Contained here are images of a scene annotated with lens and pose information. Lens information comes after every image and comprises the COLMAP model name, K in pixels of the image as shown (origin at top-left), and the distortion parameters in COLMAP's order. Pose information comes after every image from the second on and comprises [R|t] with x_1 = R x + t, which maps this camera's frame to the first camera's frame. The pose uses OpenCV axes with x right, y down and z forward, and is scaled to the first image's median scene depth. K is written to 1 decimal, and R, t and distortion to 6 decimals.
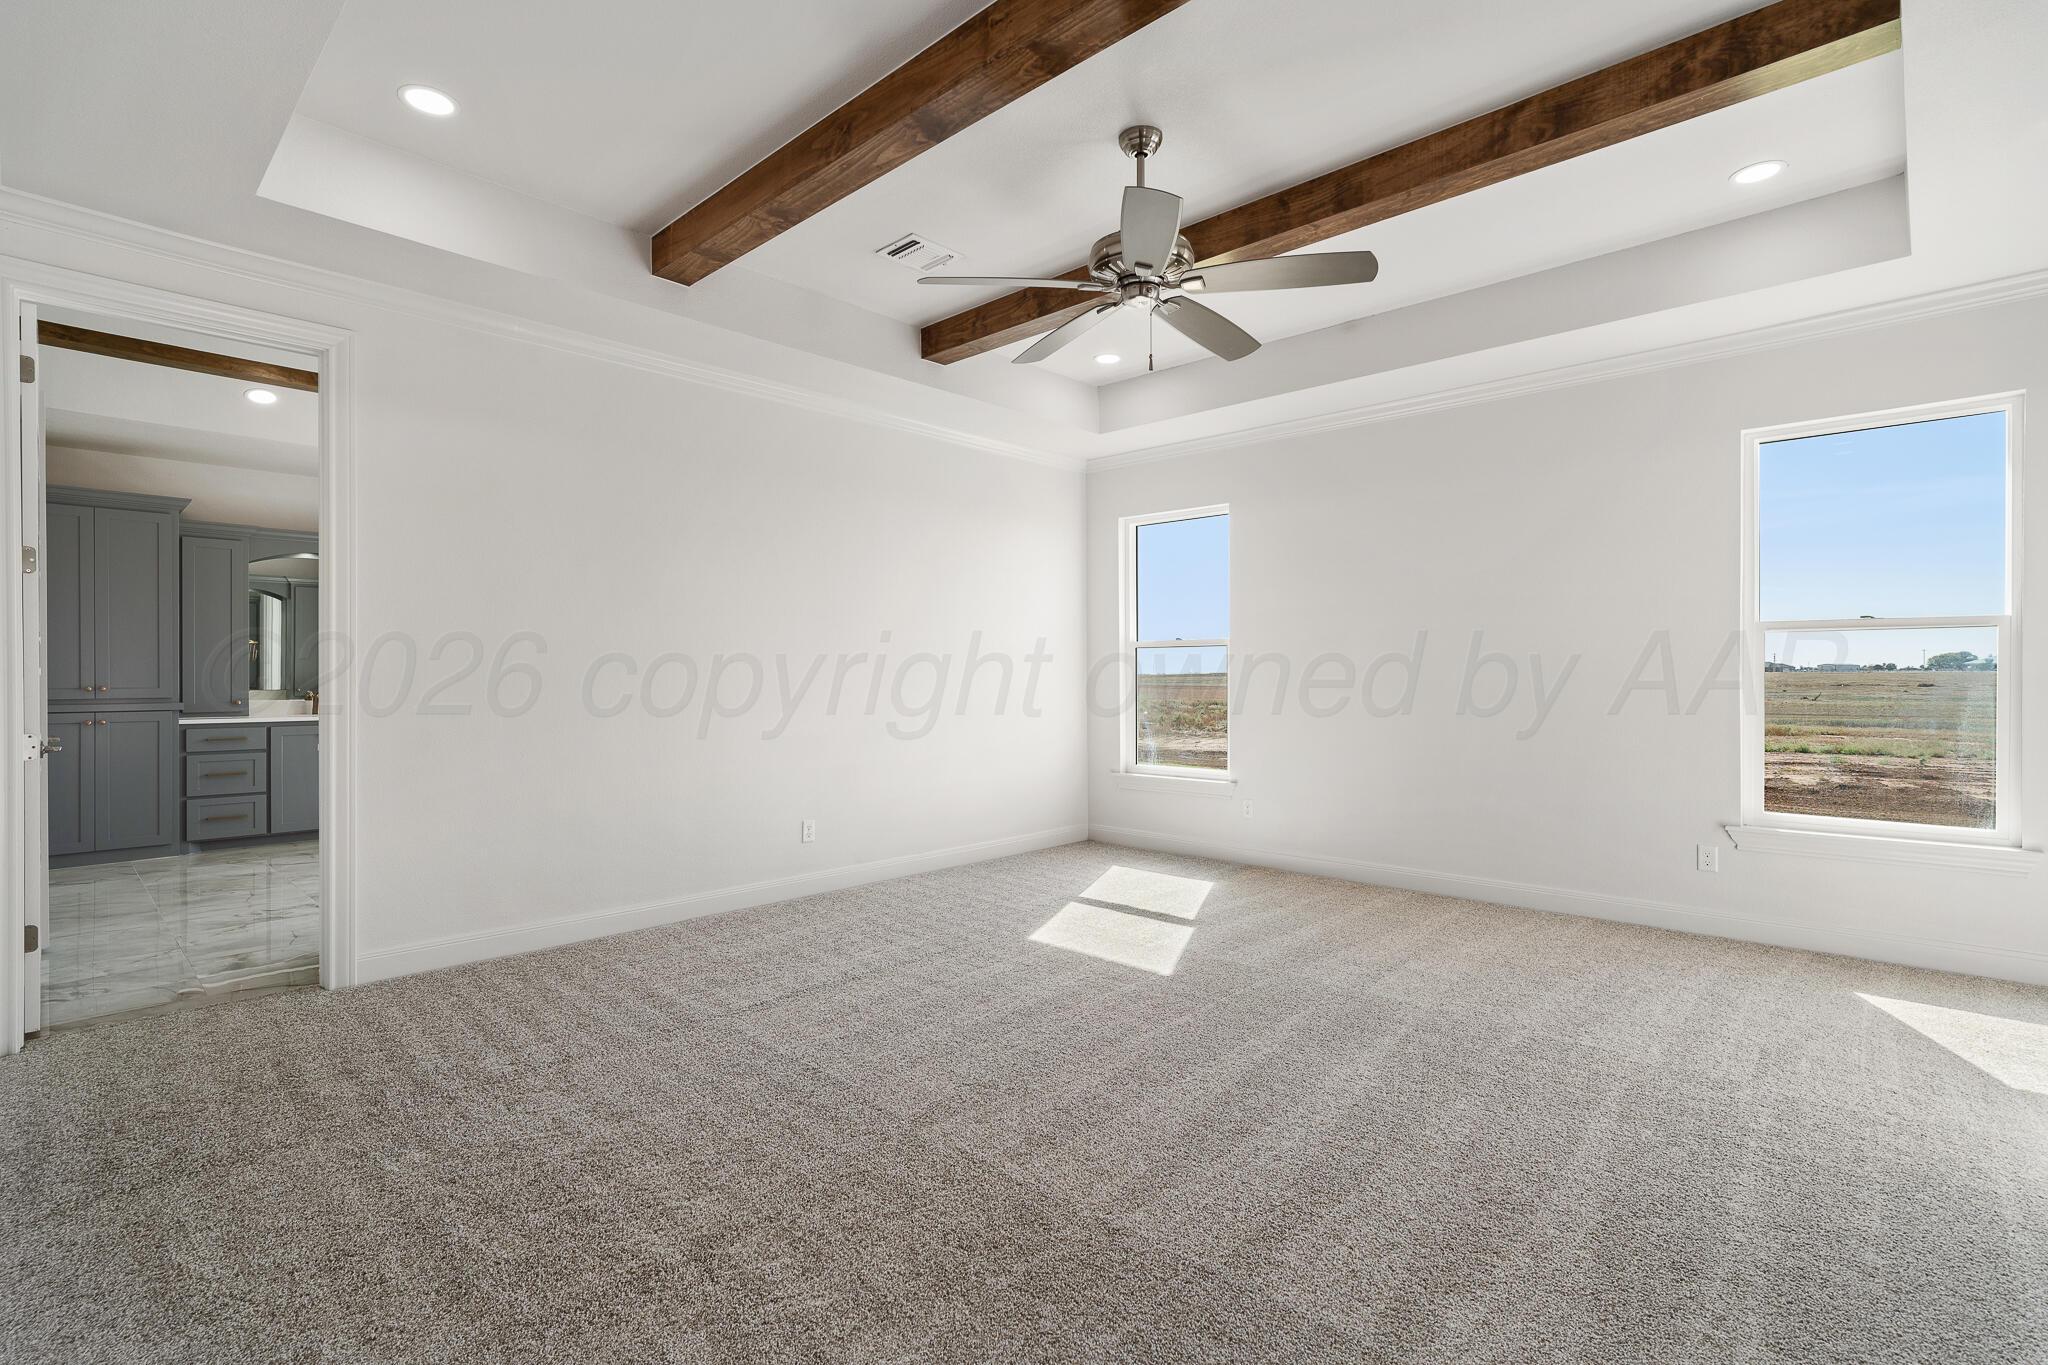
lens RADIAL K [[946.3, 0, 1016.5], [0, 946.3, 669.6], [0, 0, 1]] dist [-0.019471, 0.009728]
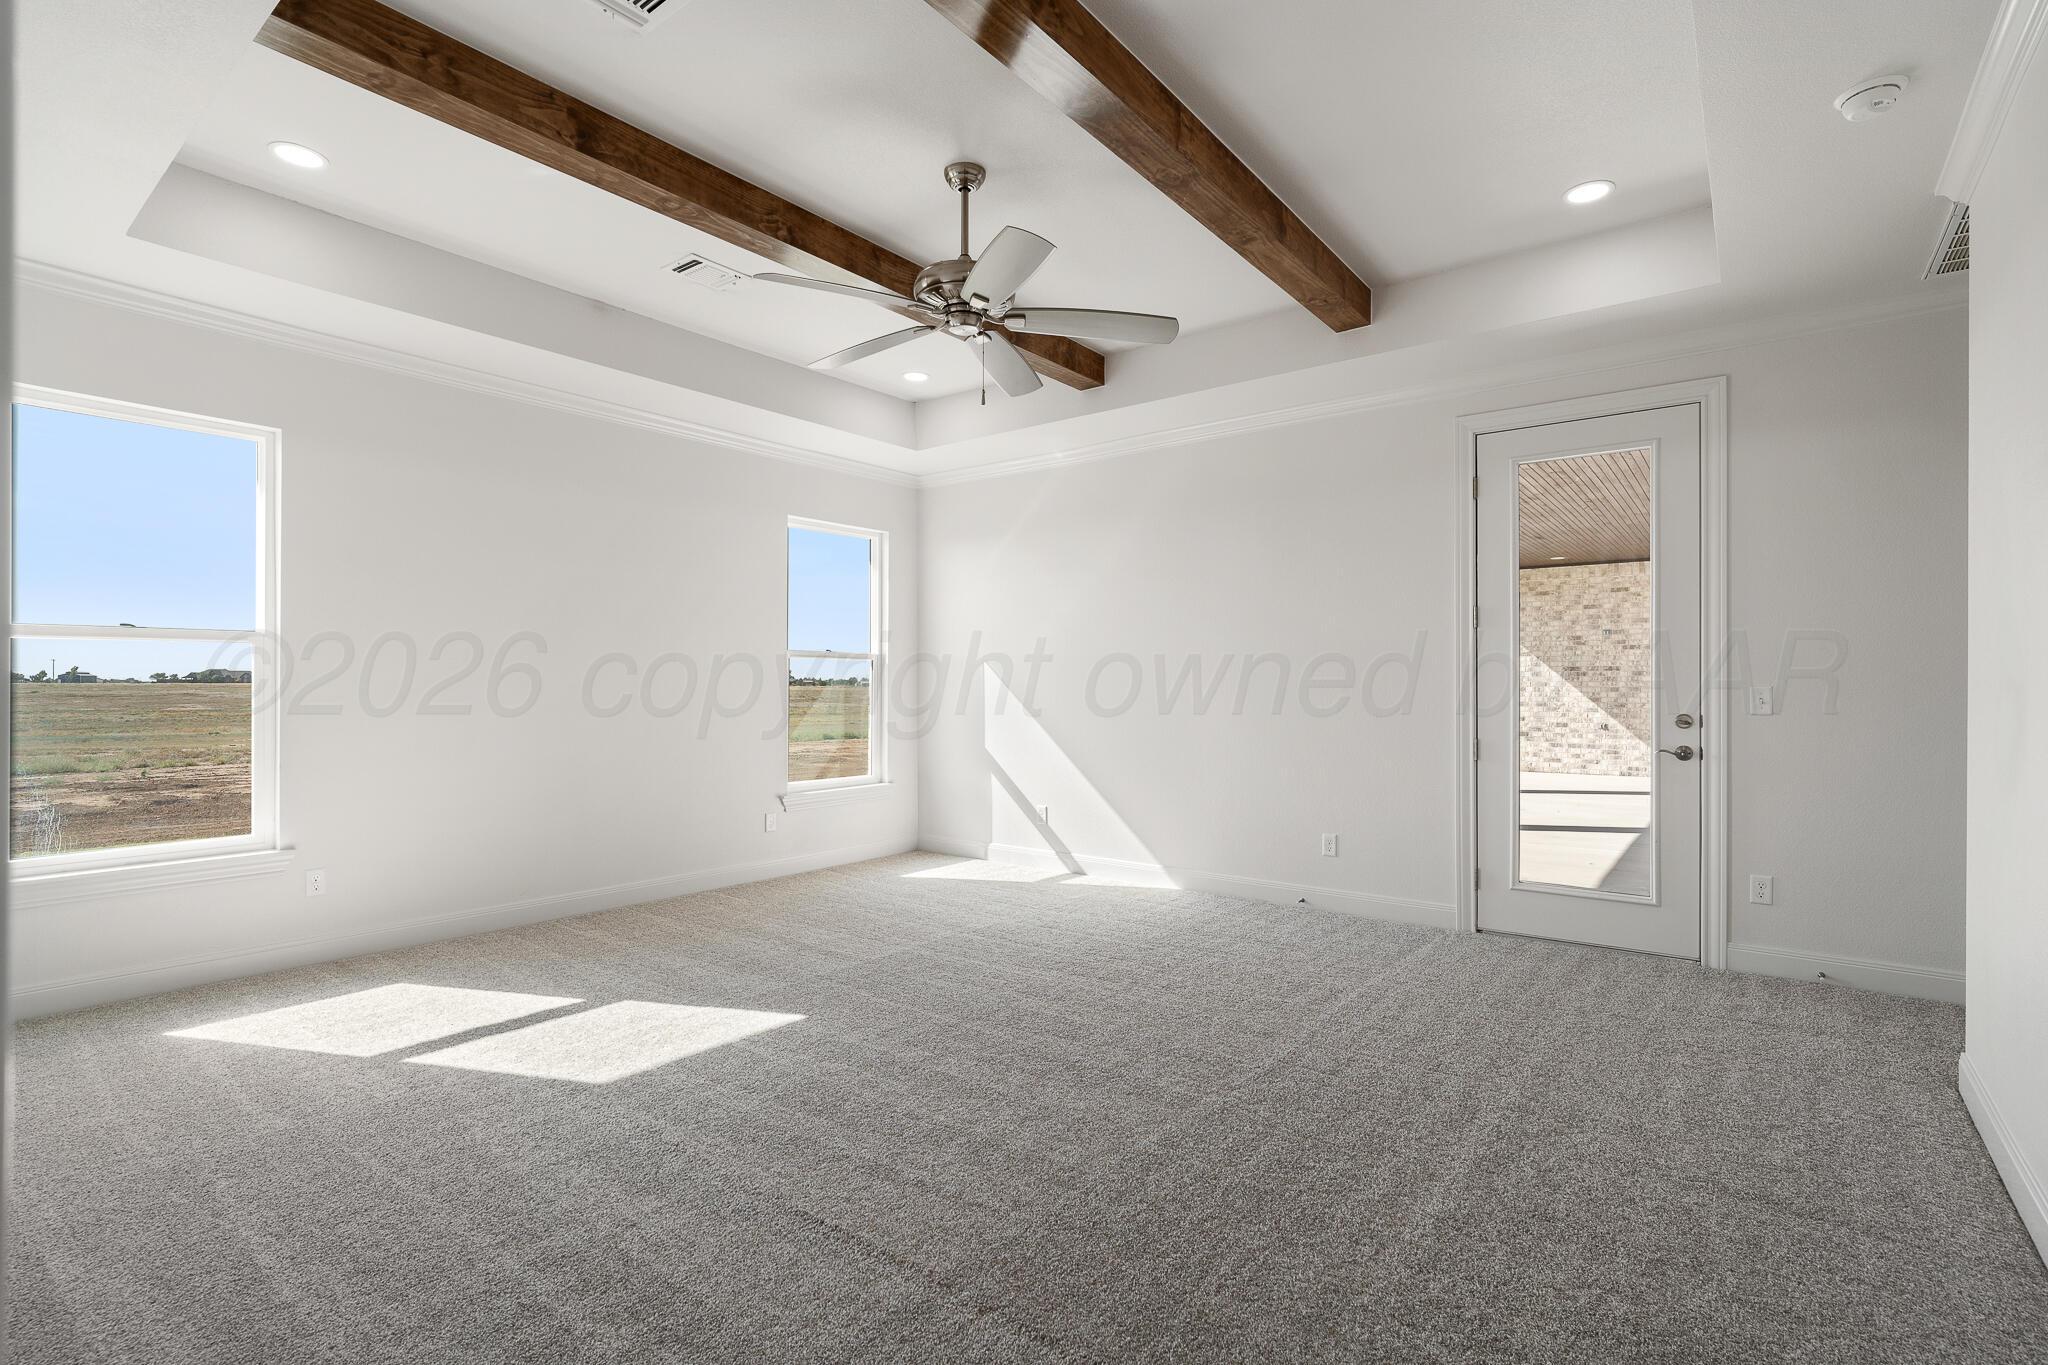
lens RADIAL K [[946.3, 0, 1016.5], [0, 946.3, 669.6], [0, 0, 1]] dist [-0.019471, 0.009728]
pose [[-0.071767, 0.017566, 0.997267, -0.704015], [-0.012901, 0.999745, -0.018538, 0.001821], [-0.997338, -0.014197, -0.071522, 0.789245]]
